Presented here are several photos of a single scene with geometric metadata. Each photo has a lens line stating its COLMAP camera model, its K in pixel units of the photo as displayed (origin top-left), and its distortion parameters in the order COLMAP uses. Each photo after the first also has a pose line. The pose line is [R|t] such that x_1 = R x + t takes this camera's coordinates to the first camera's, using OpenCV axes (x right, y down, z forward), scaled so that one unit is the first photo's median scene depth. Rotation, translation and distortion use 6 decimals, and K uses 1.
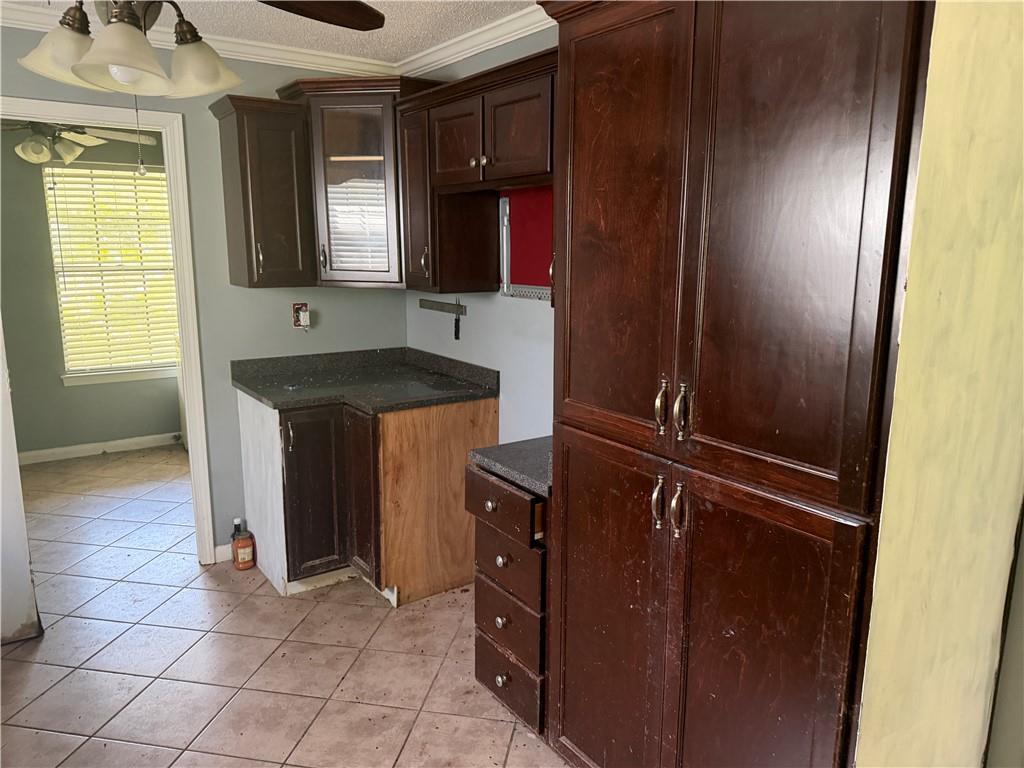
lens RADIAL K [[729.0, 0, 511.3], [0, 729.0, 385.1], [0, 0, 1]] dist [0.000372, -0.002892]
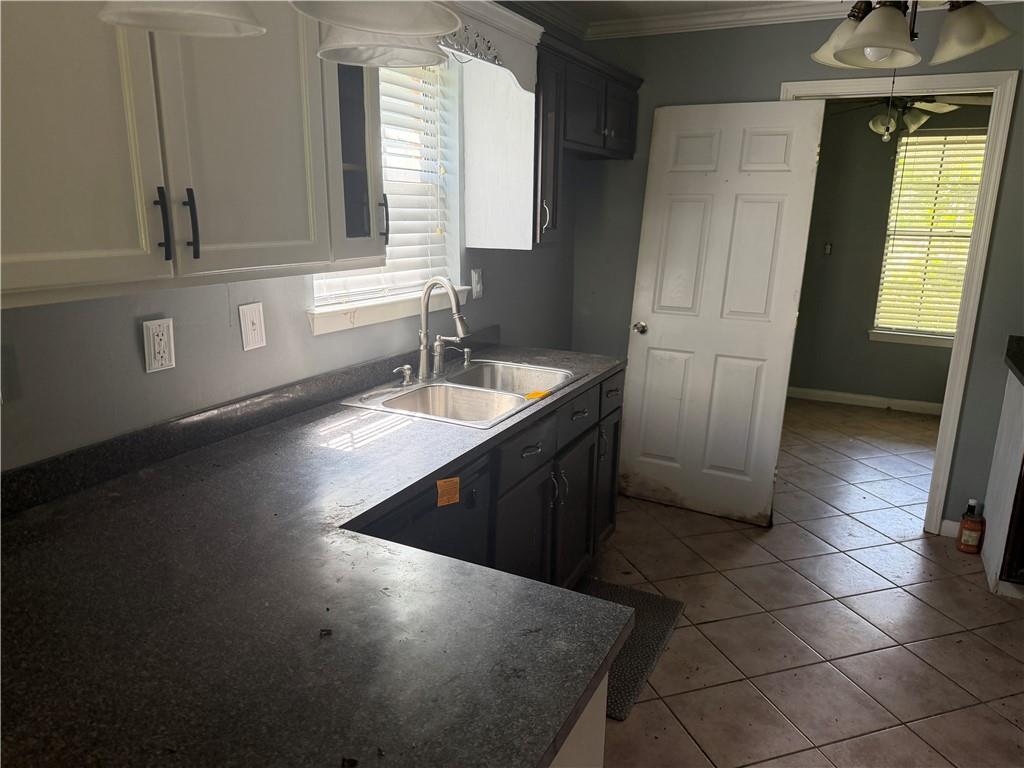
lens RADIAL K [[729.0, 0, 513.9], [0, 729.0, 385.6], [0, 0, 1]] dist [0.000372, -0.002892]
pose [[0.480141, 0.214616, -0.850532, 0.114304], [-0.178856, 0.973191, 0.144599, 0.007535], [0.858764, 0.082695, 0.505654, -0.010558]]
